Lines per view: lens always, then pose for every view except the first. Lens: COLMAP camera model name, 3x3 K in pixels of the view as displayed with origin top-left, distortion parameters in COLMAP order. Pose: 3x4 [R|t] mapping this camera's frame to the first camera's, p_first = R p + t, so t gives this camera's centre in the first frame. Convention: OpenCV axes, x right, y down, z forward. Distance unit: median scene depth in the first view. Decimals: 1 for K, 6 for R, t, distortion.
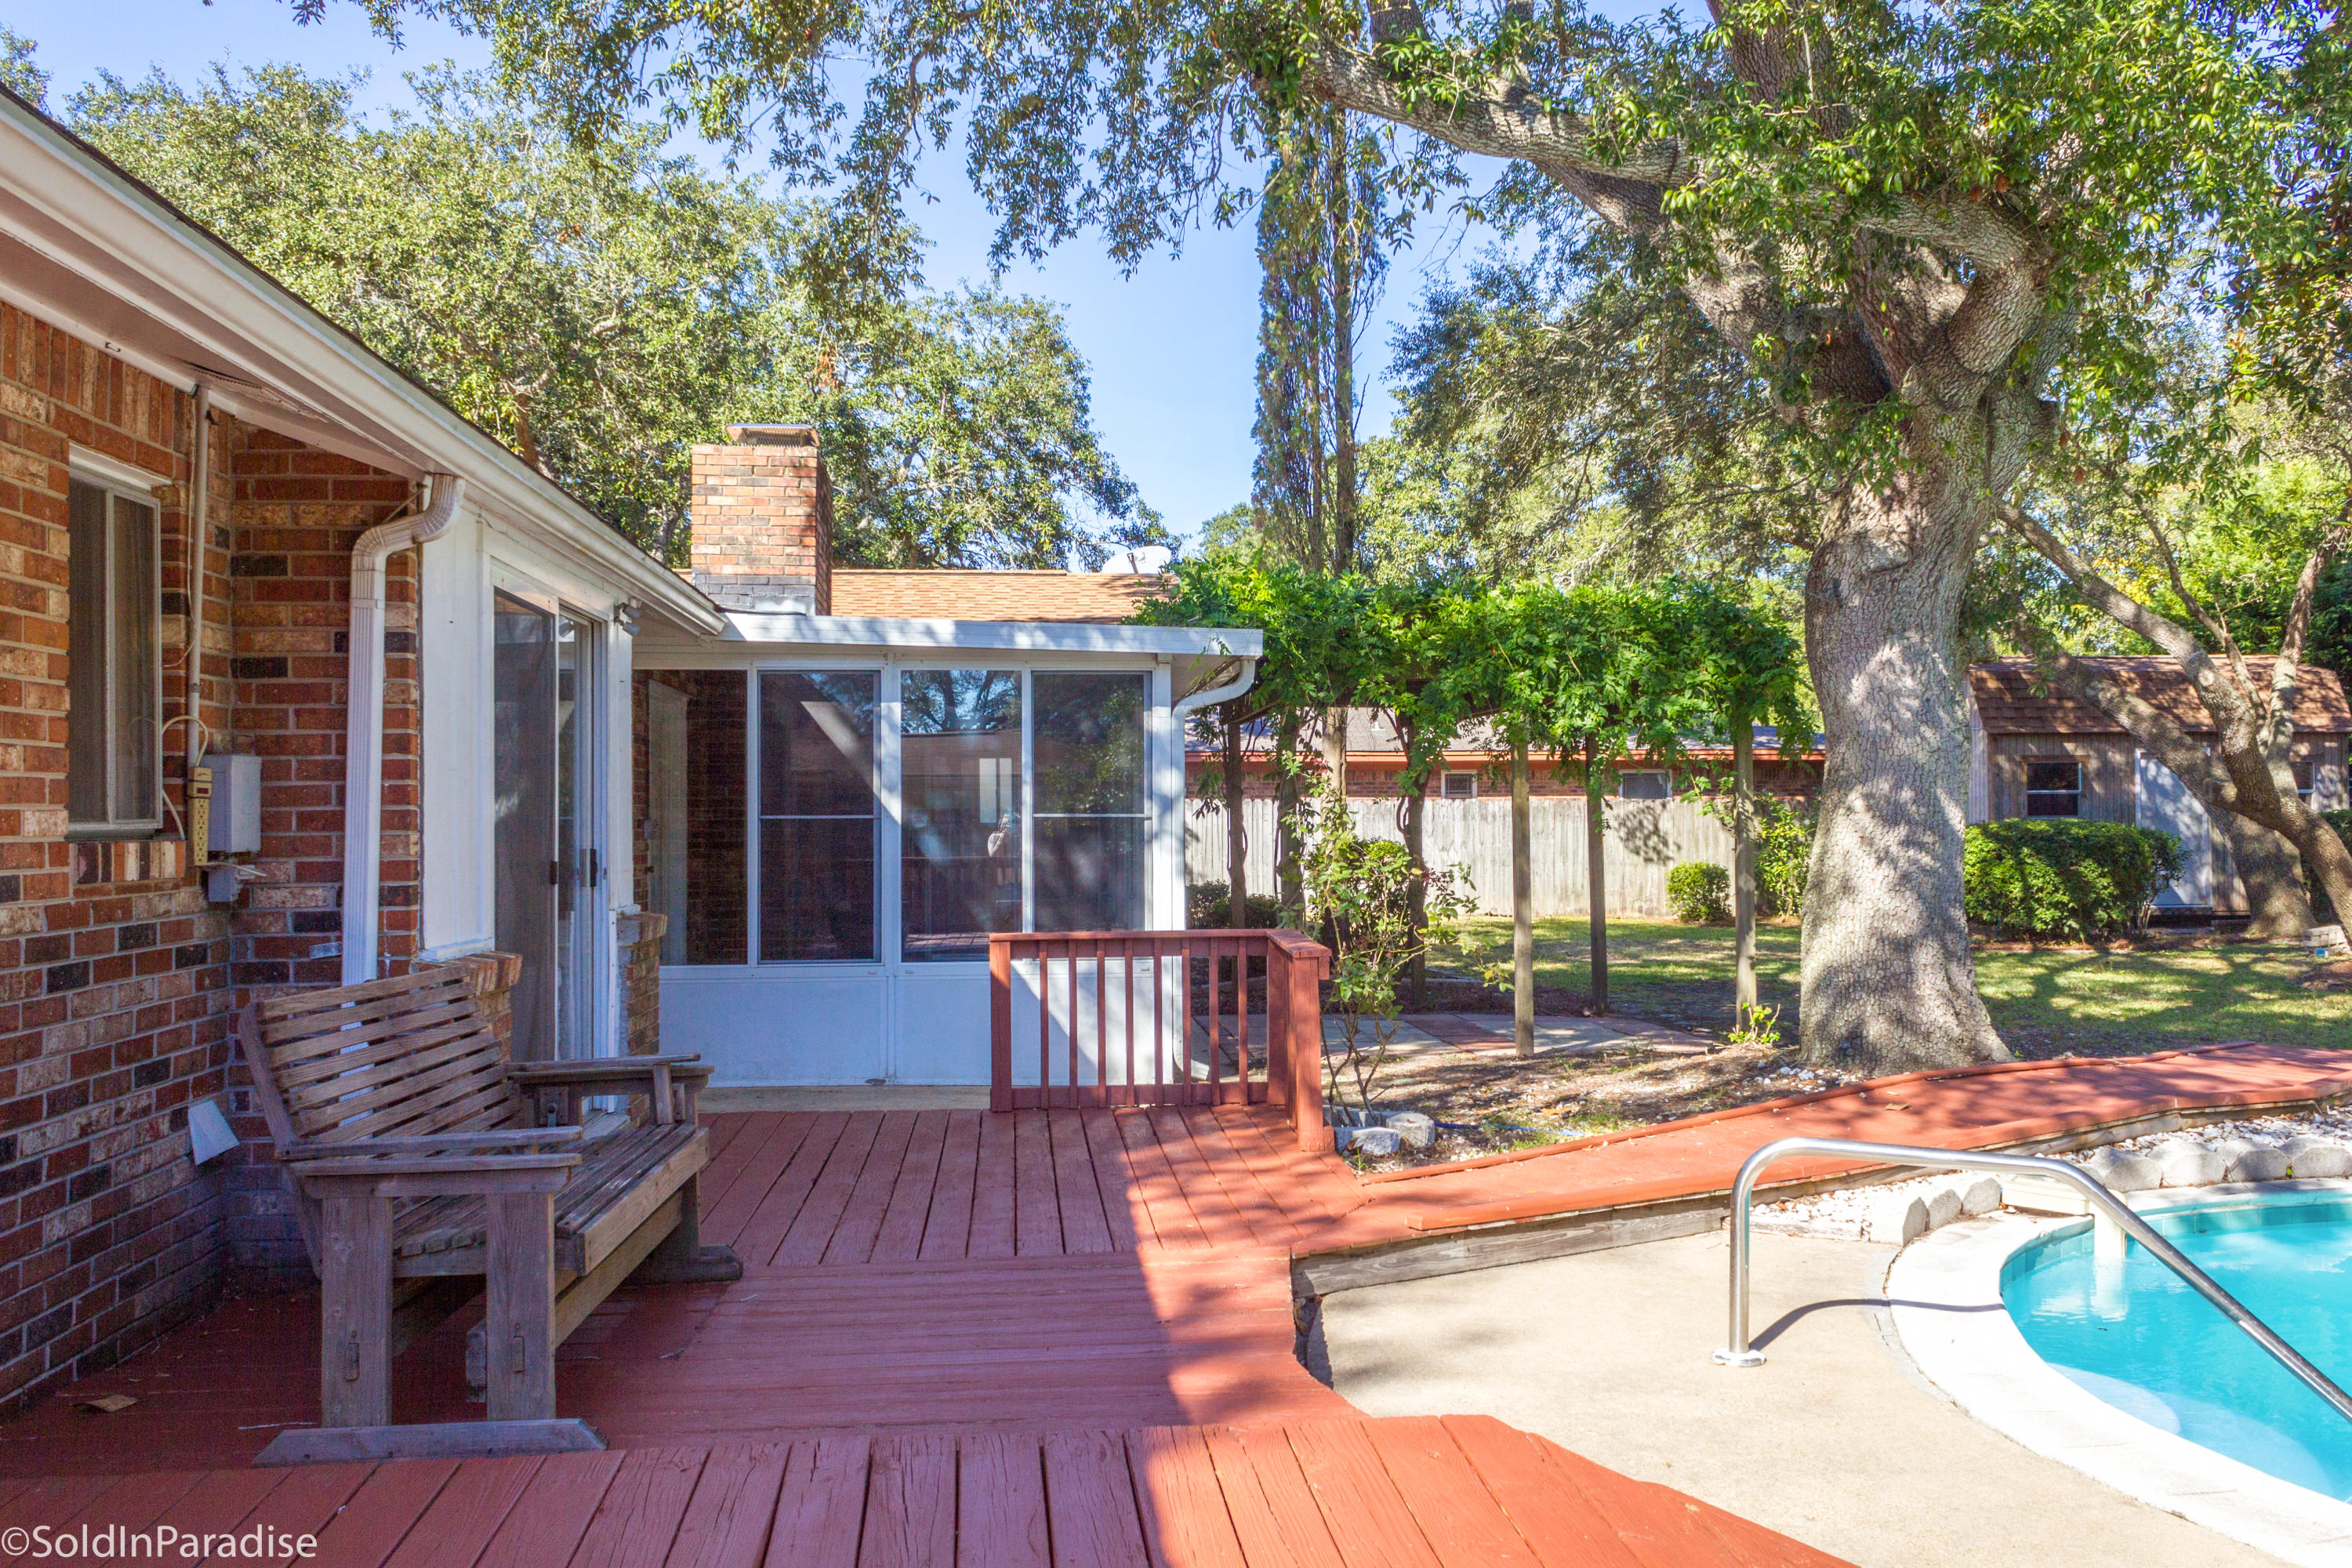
lens RADIAL K [[1928.2, 0, 1181.2], [0, 1928.2, 834.0], [0, 0, 1]] dist [0.007430, 0.004733]
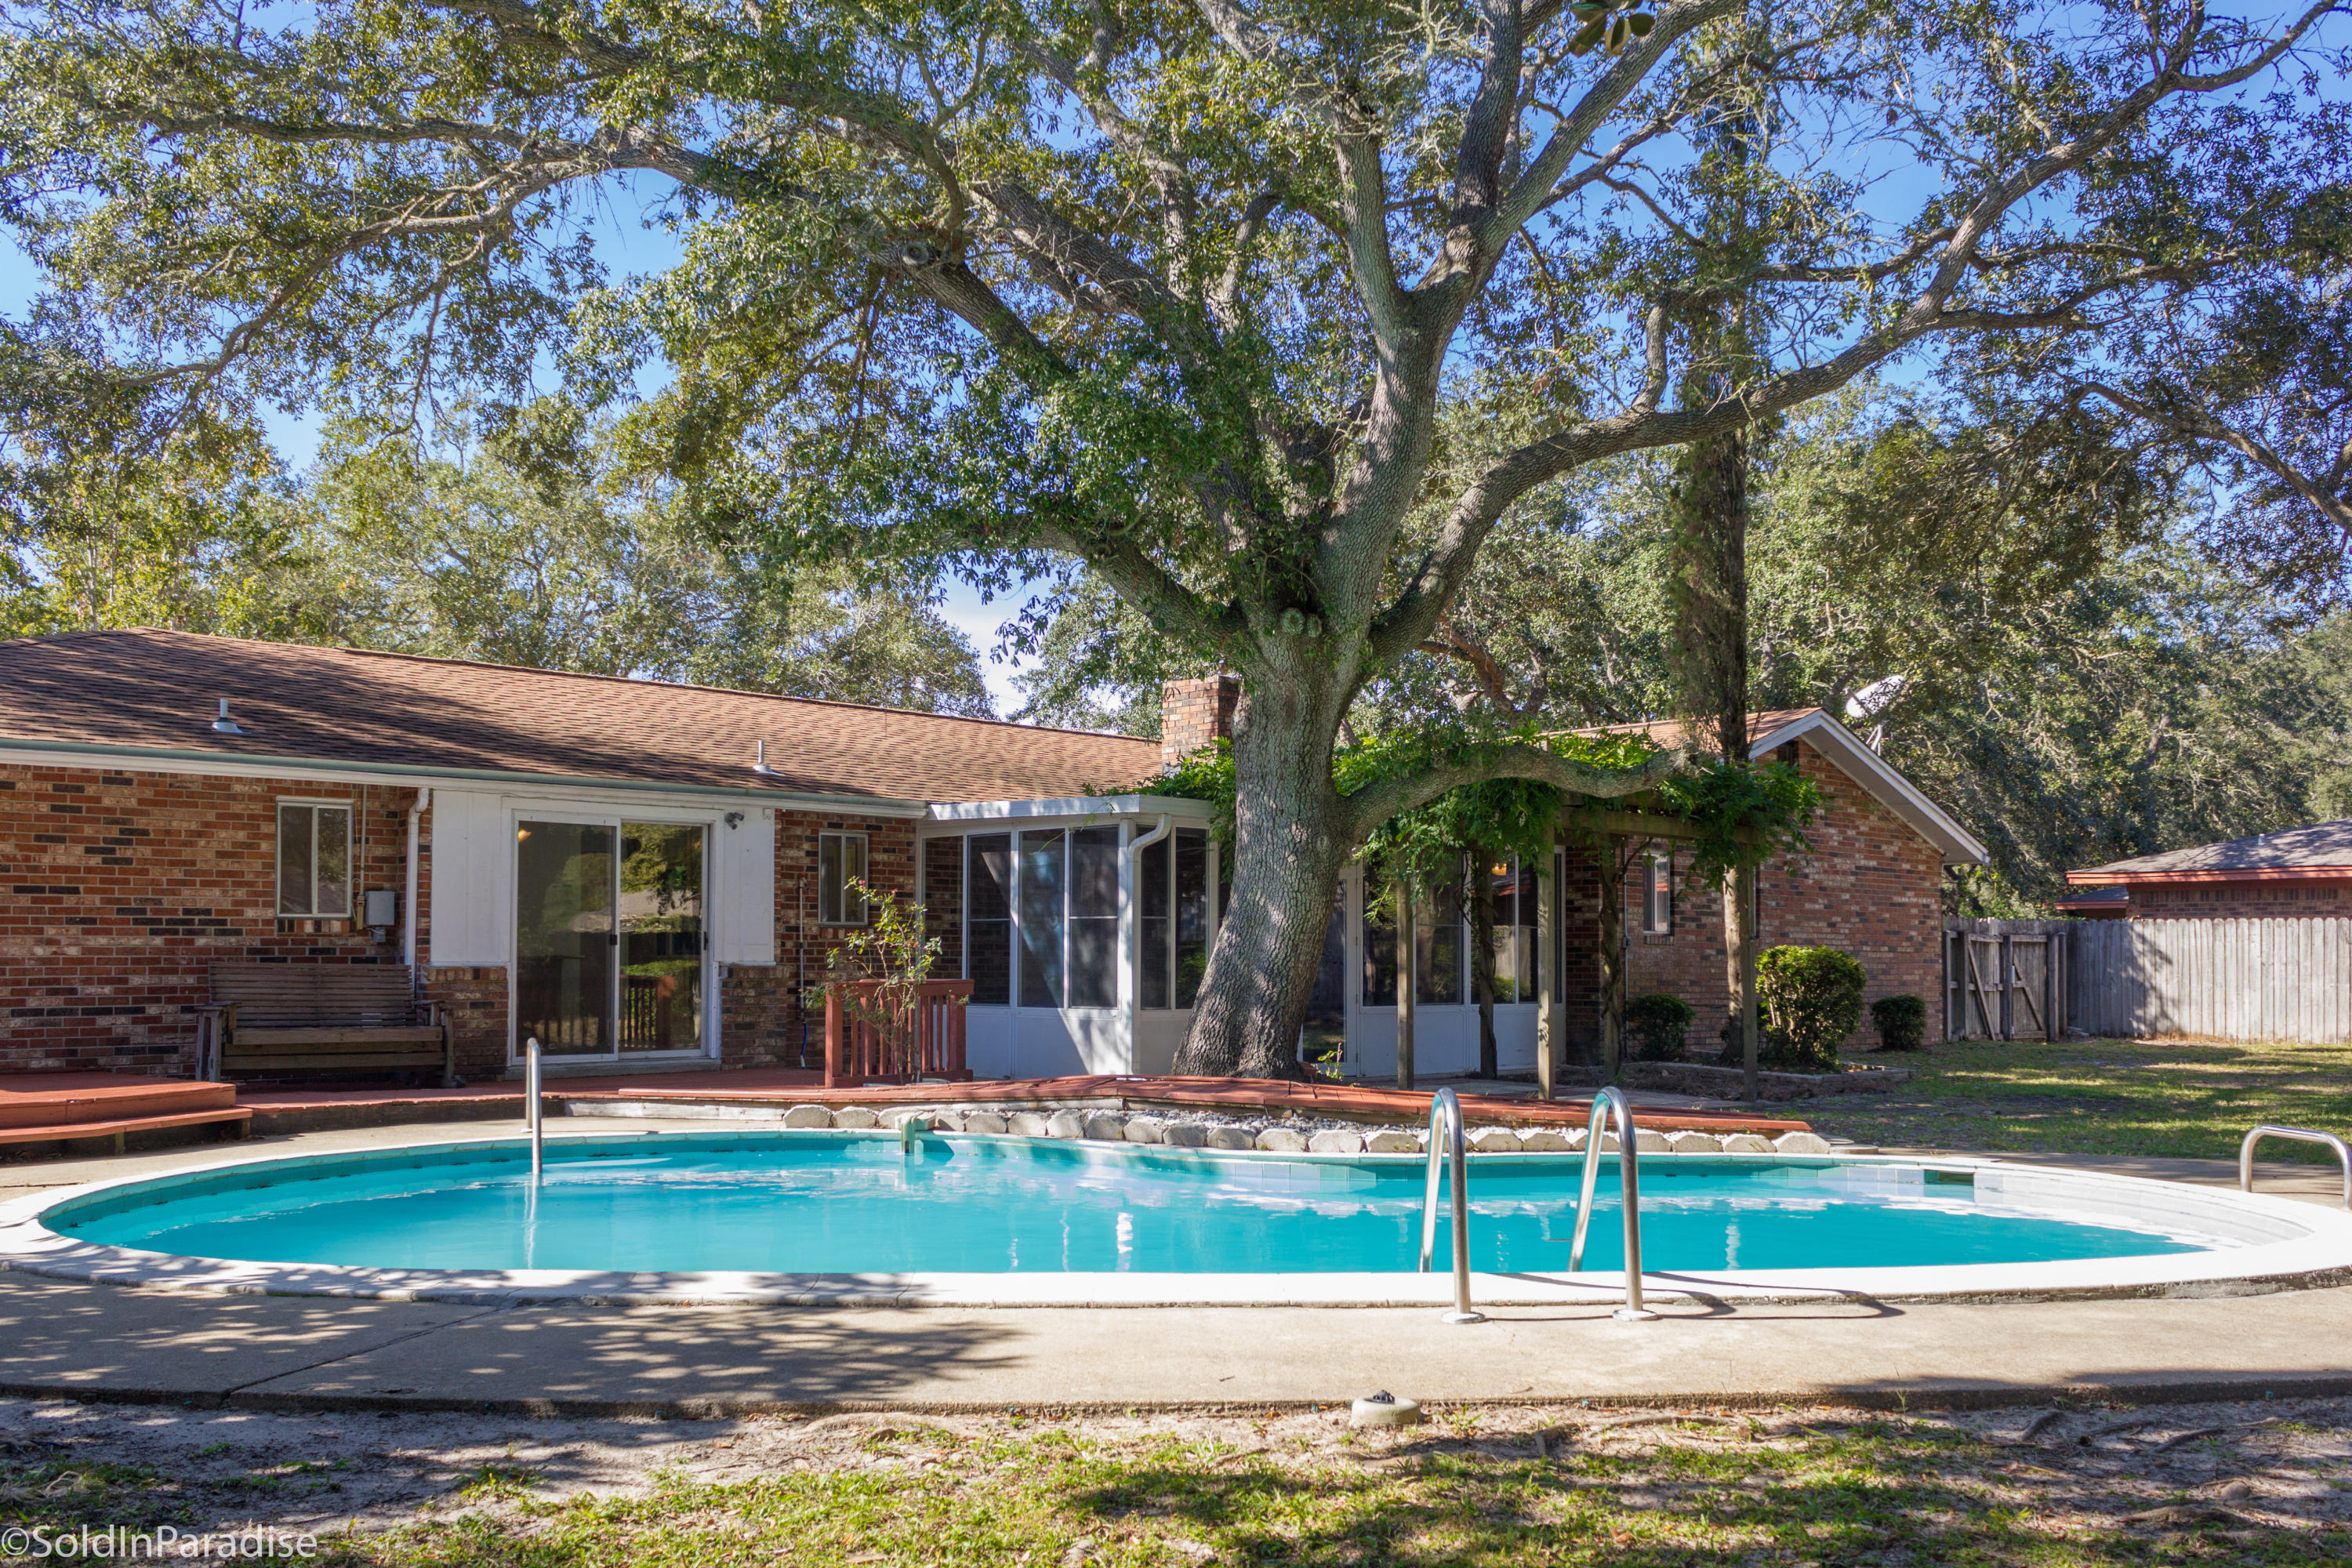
lens RADIAL K [[2039.3, 0, 1176.0], [0, 2039.3, 784.0], [0, 0, 1]] dist [0.010822, -0.003235]
pose [[0.598356, -0.063099, -0.798742, 1.351027], [-0.012807, 0.996014, -0.088277, 0.027731], [0.801128, 0.063050, 0.595163, 0.058662]]
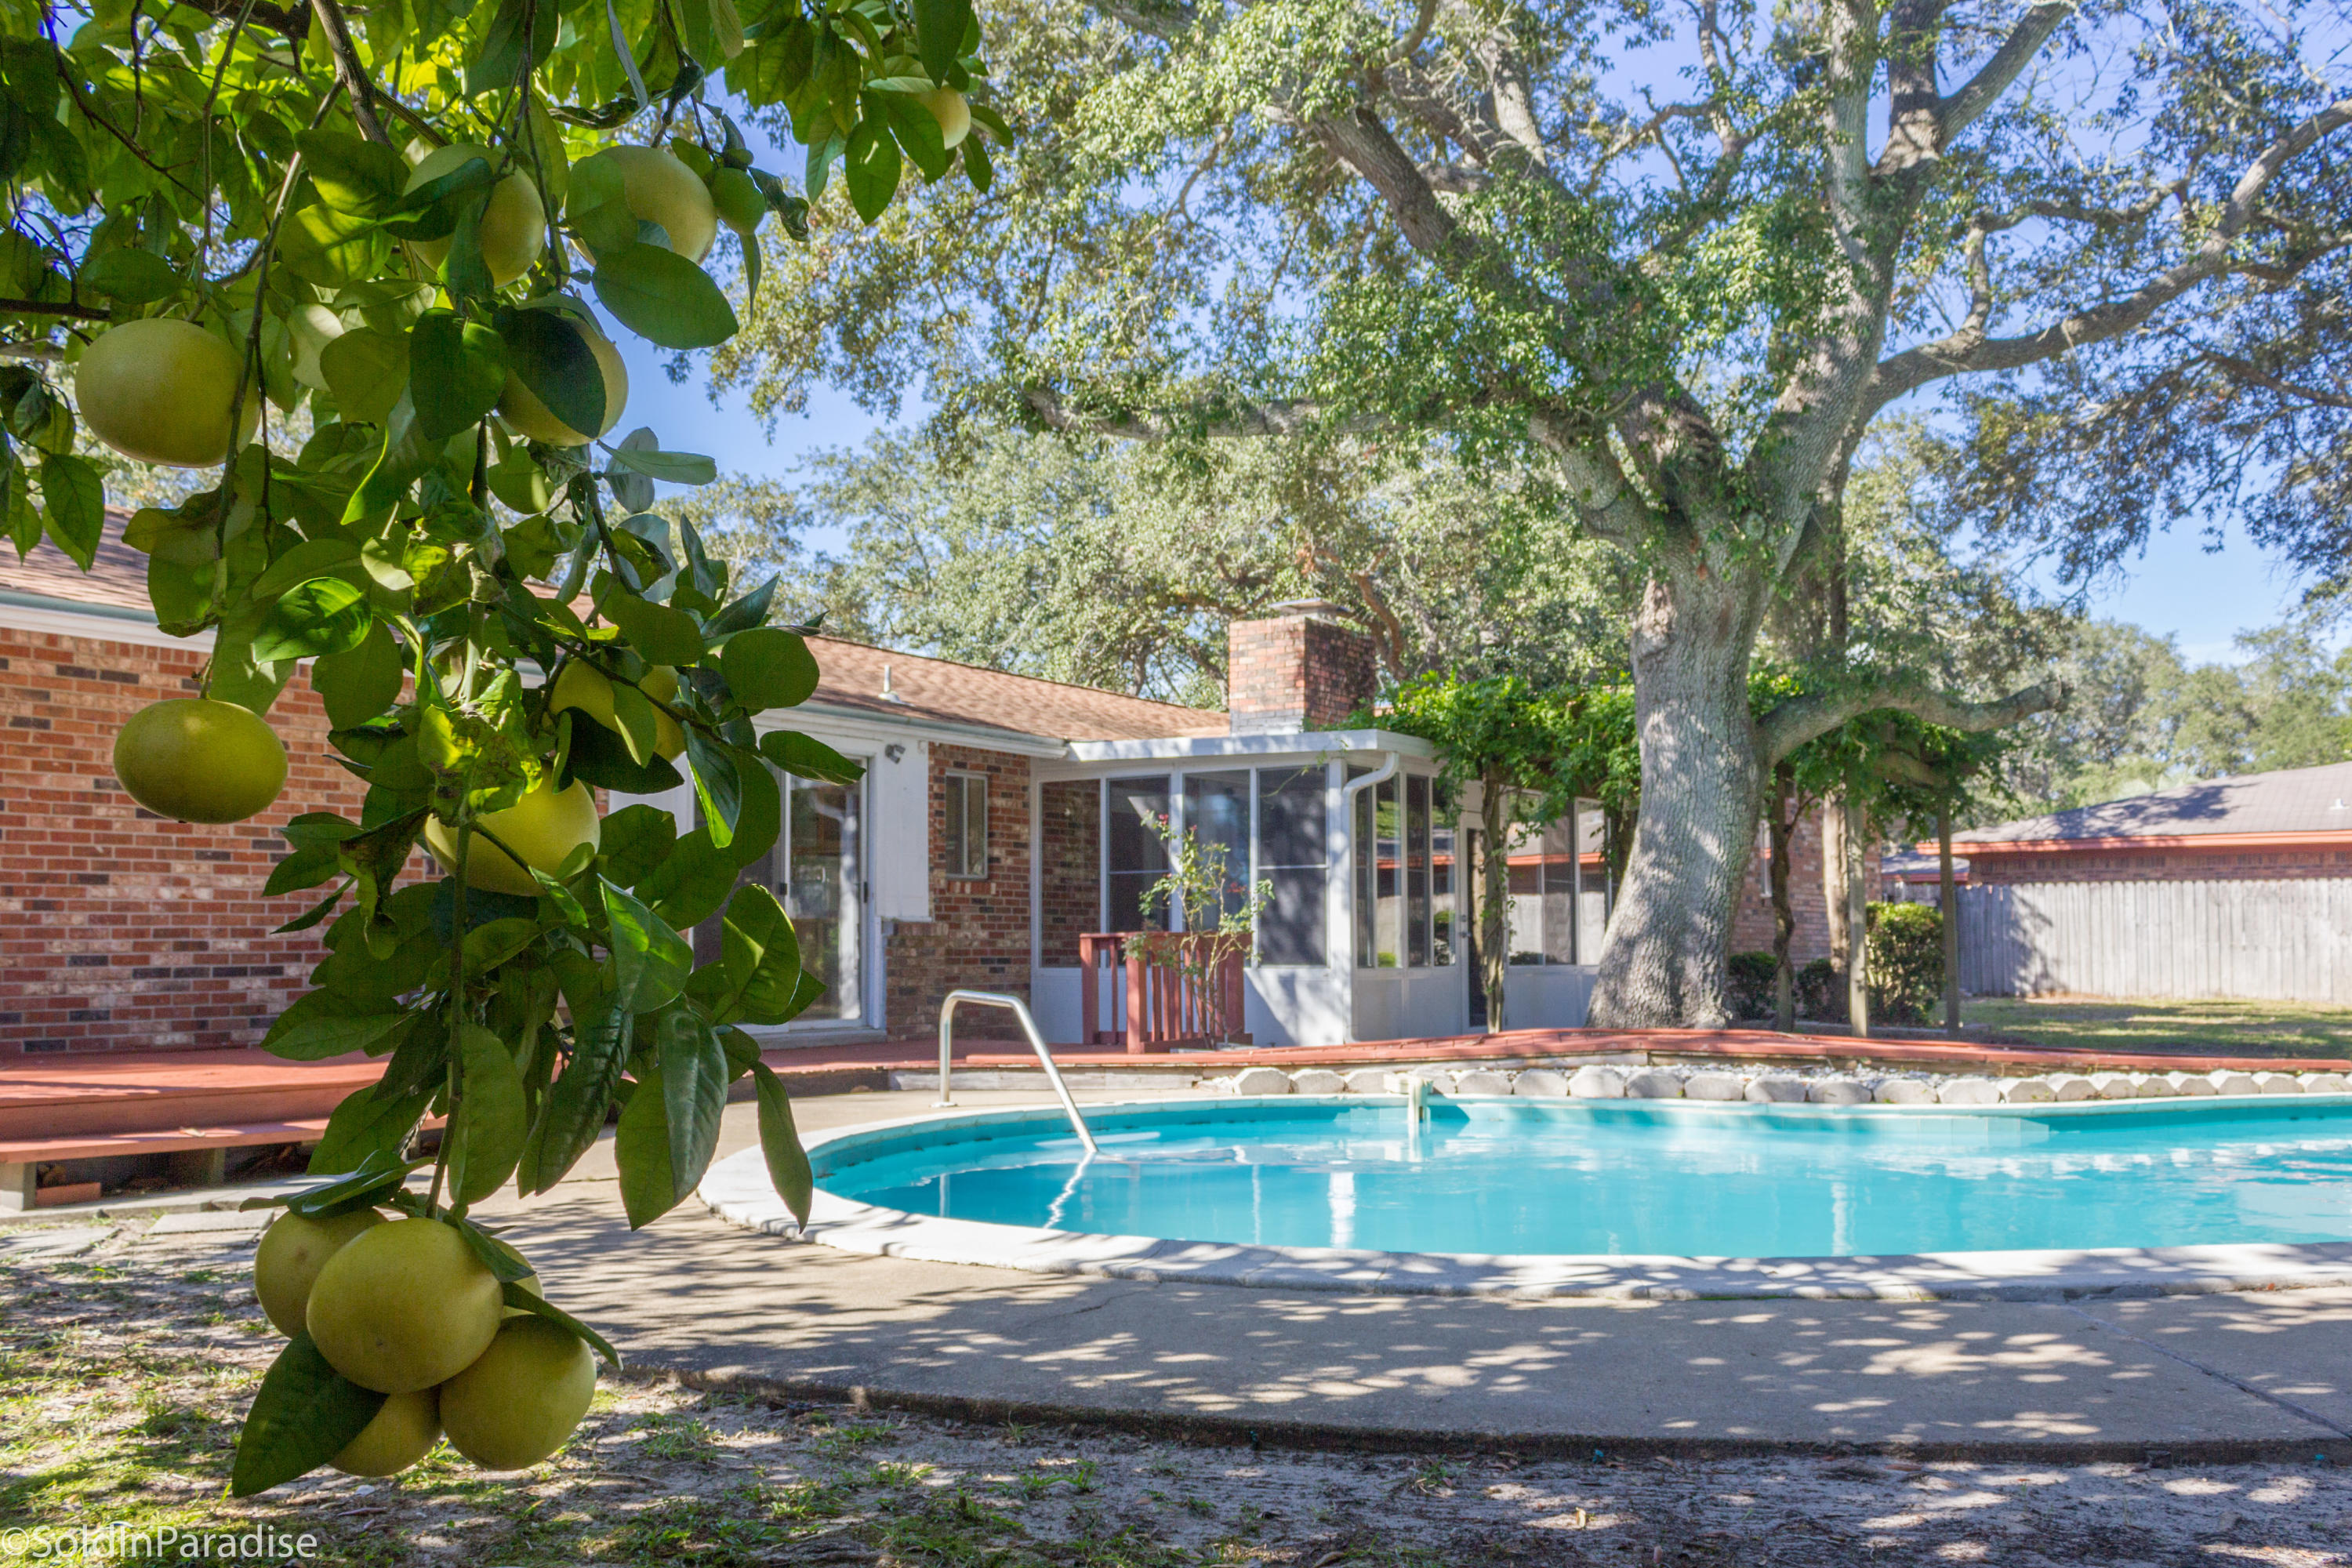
lens RADIAL K [[1984.9, 0, 1176.7], [0, 1984.9, 739.4], [0, 0, 1]] dist [-0.003569, -0.005792]
pose [[0.767244, -0.066336, -0.637915, 0.846435], [-0.005311, 0.993946, -0.109746, 0.059192], [0.641333, 0.087589, 0.762247, -0.187751]]
